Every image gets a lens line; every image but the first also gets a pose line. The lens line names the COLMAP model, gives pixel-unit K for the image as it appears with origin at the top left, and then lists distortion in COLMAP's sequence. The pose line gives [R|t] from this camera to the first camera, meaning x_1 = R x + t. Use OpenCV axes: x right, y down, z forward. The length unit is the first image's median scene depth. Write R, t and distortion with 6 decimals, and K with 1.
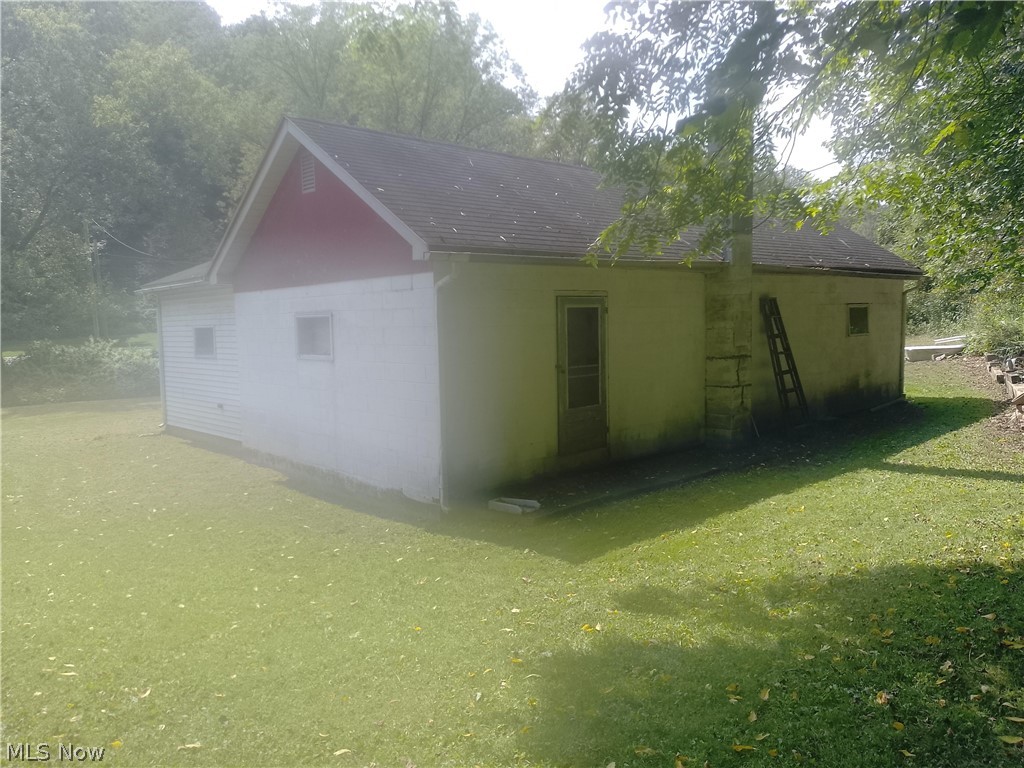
lens RADIAL K [[760.9, 0, 515.6], [0, 760.9, 388.9], [0, 0, 1]] dist [0.074691, -0.115941]
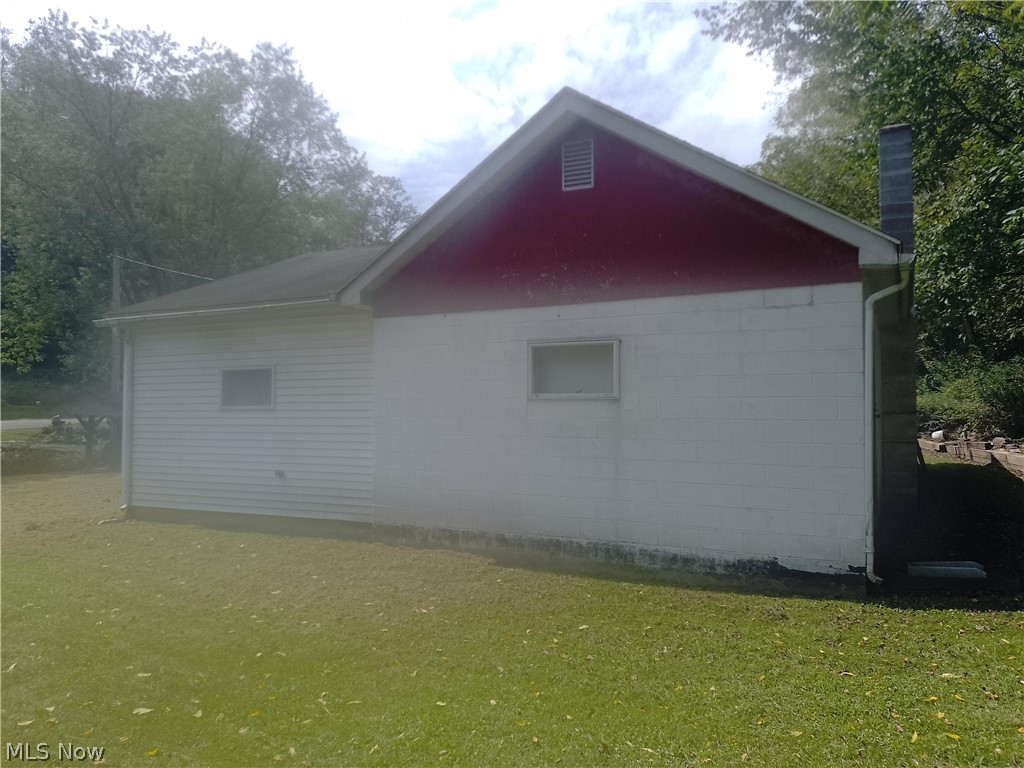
lens RADIAL K [[760.9, 0, 515.6], [0, 760.9, 388.9], [0, 0, 1]] dist [0.074691, -0.115941]
pose [[0.934468, 0.031646, 0.354638, -0.558828], [0.011379, 0.992879, -0.118584, 0.040071], [-0.355866, 0.114848, 0.927453, 0.285628]]
